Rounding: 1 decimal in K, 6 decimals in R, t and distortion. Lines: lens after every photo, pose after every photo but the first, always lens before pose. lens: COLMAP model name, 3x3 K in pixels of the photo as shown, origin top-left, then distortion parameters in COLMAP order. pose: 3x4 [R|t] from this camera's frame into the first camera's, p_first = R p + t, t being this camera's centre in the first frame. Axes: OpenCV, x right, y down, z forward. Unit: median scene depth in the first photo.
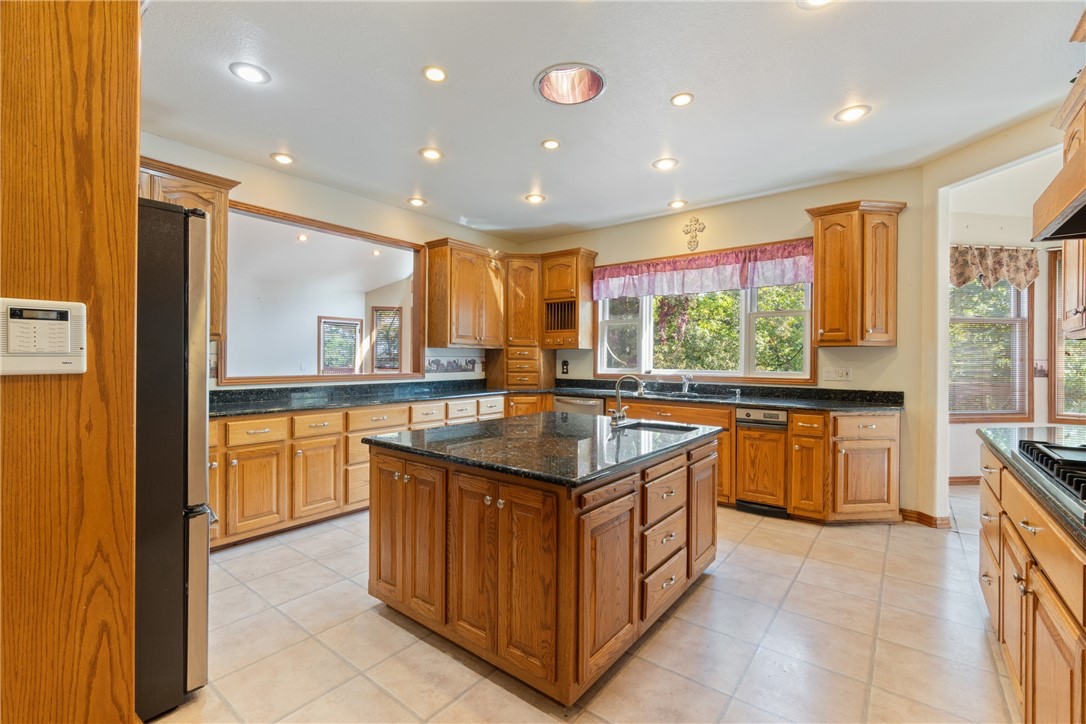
lens RADIAL K [[472.5, 0, 543.4], [0, 472.5, 359.6], [0, 0, 1]] dist [-0.001408, -0.000281]
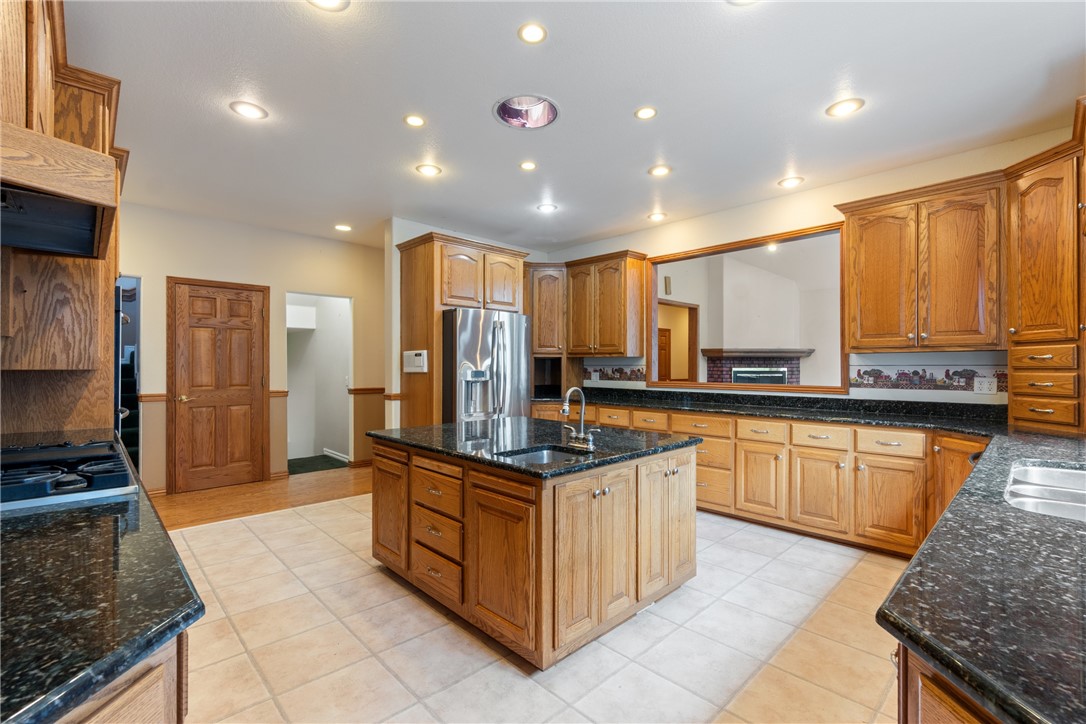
lens RADIAL K [[472.5, 0, 543.6], [0, 472.5, 366.1], [0, 0, 1]] dist [-0.001408, -0.000281]
pose [[-0.141756, -0.007566, -0.989873, 0.552687], [-0.003676, 0.999968, -0.007117, 0.001641], [0.989895, 0.002630, -0.141779, 0.606065]]
